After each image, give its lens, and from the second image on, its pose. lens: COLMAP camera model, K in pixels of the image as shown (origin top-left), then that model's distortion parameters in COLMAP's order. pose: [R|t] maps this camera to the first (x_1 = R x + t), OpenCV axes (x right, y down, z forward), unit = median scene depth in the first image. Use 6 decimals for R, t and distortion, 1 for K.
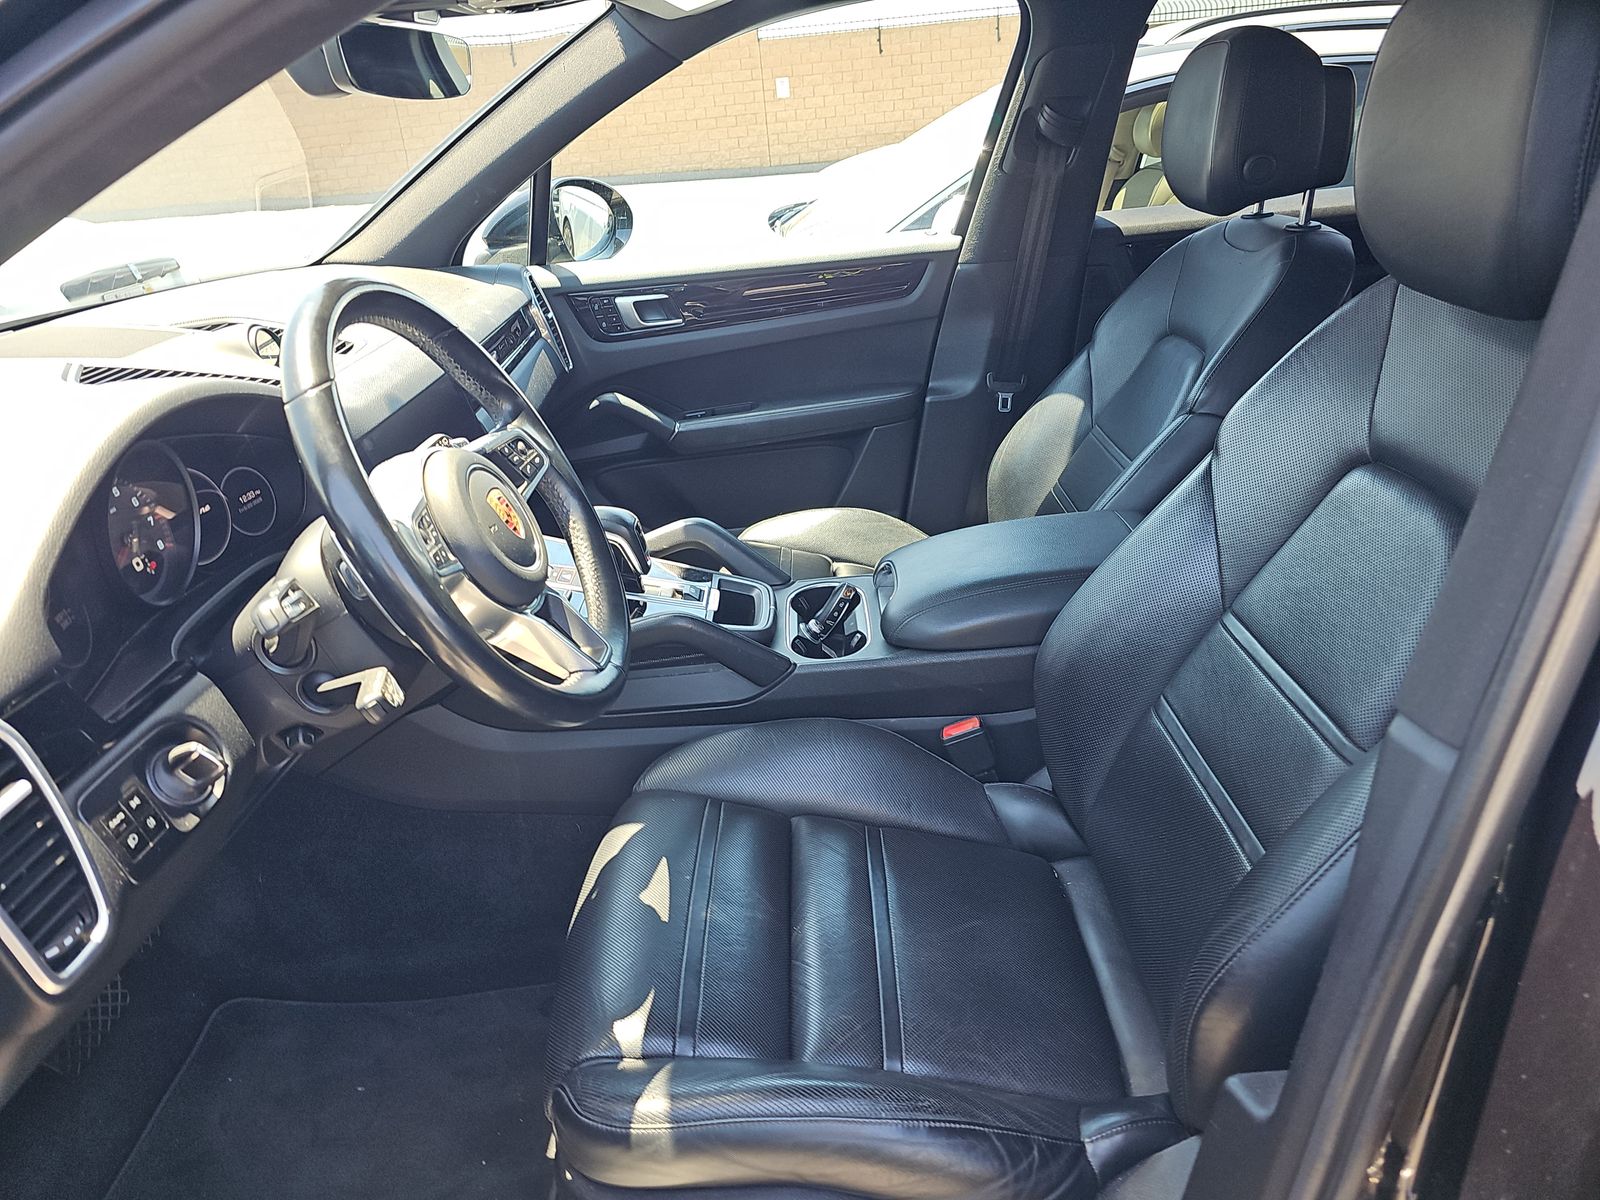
lens RADIAL K [[1077.6, 0, 795.2], [0, 1077.6, 612.1], [0, 0, 1]] dist [0.043508, -0.037966]
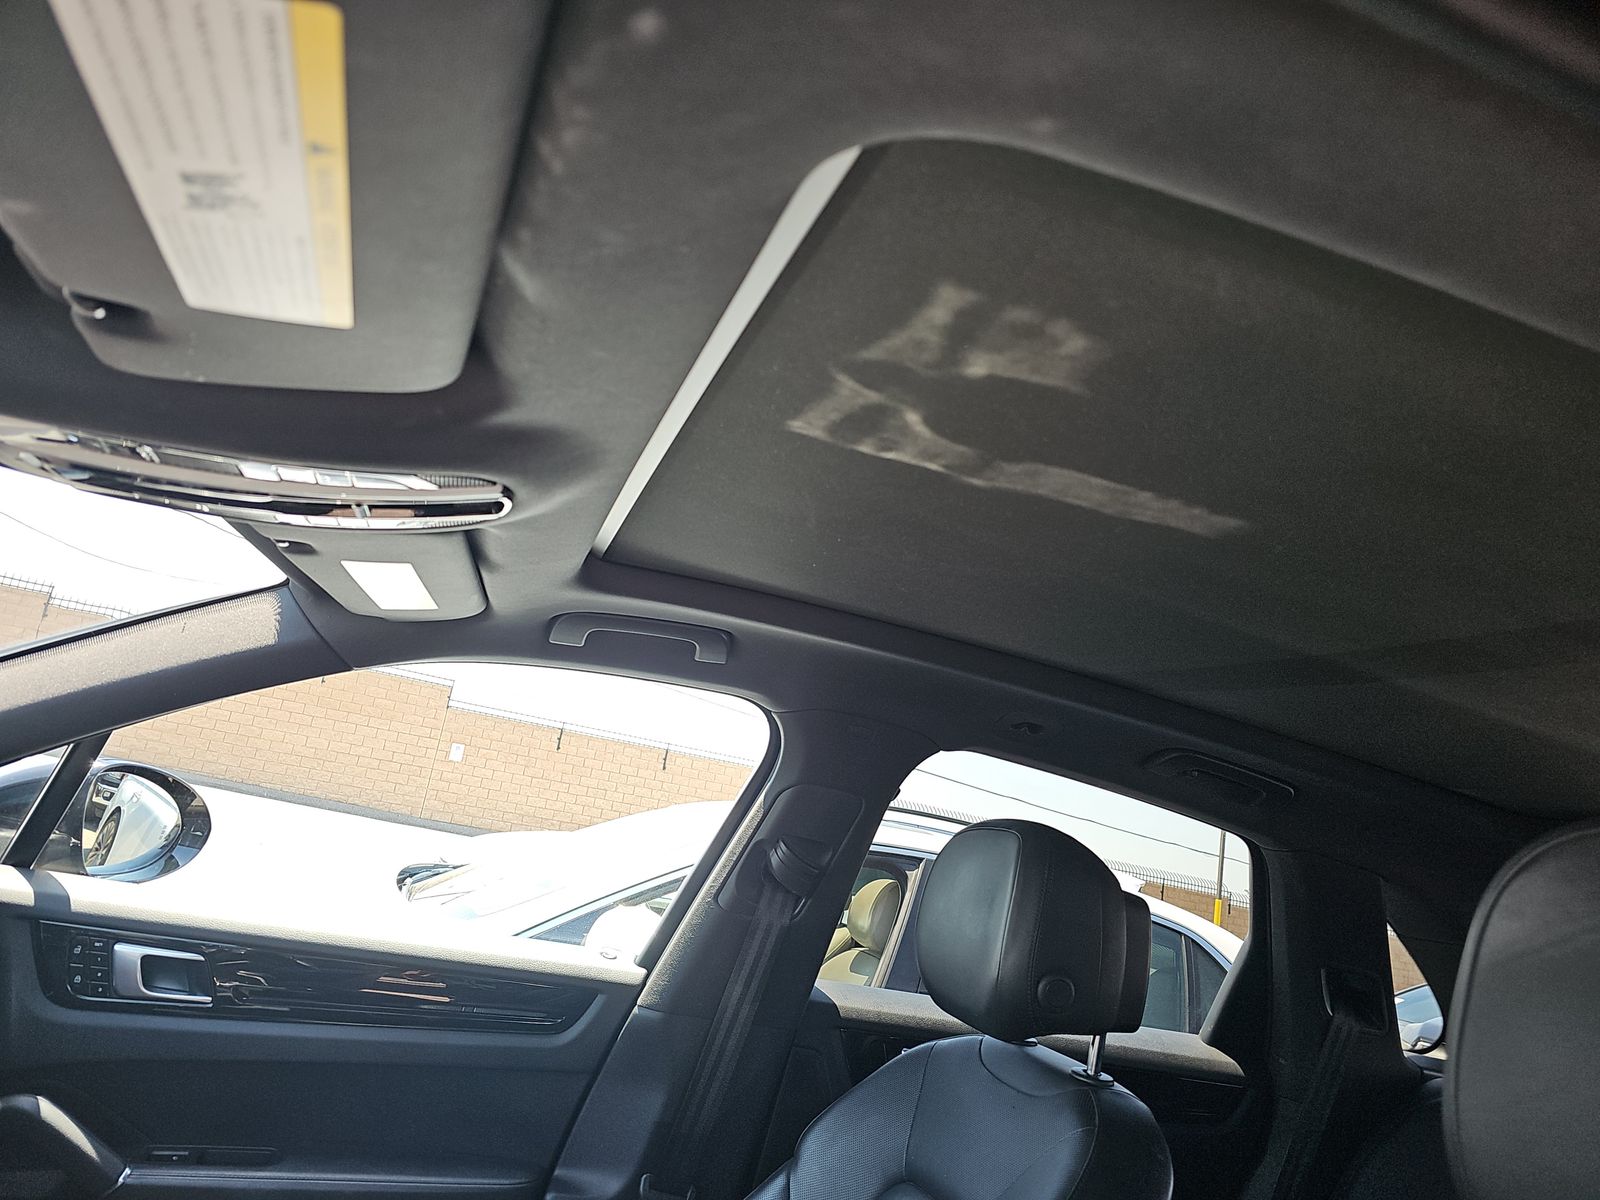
lens RADIAL K [[1077.6, 0, 795.2], [0, 1077.6, 612.1], [0, 0, 1]] dist [0.043508, -0.037966]
pose [[0.921048, 0.308417, 0.237802, -0.008754], [-0.111474, 0.793844, -0.597817, -0.102769], [-0.373154, 0.524110, 0.765549, 0.246927]]
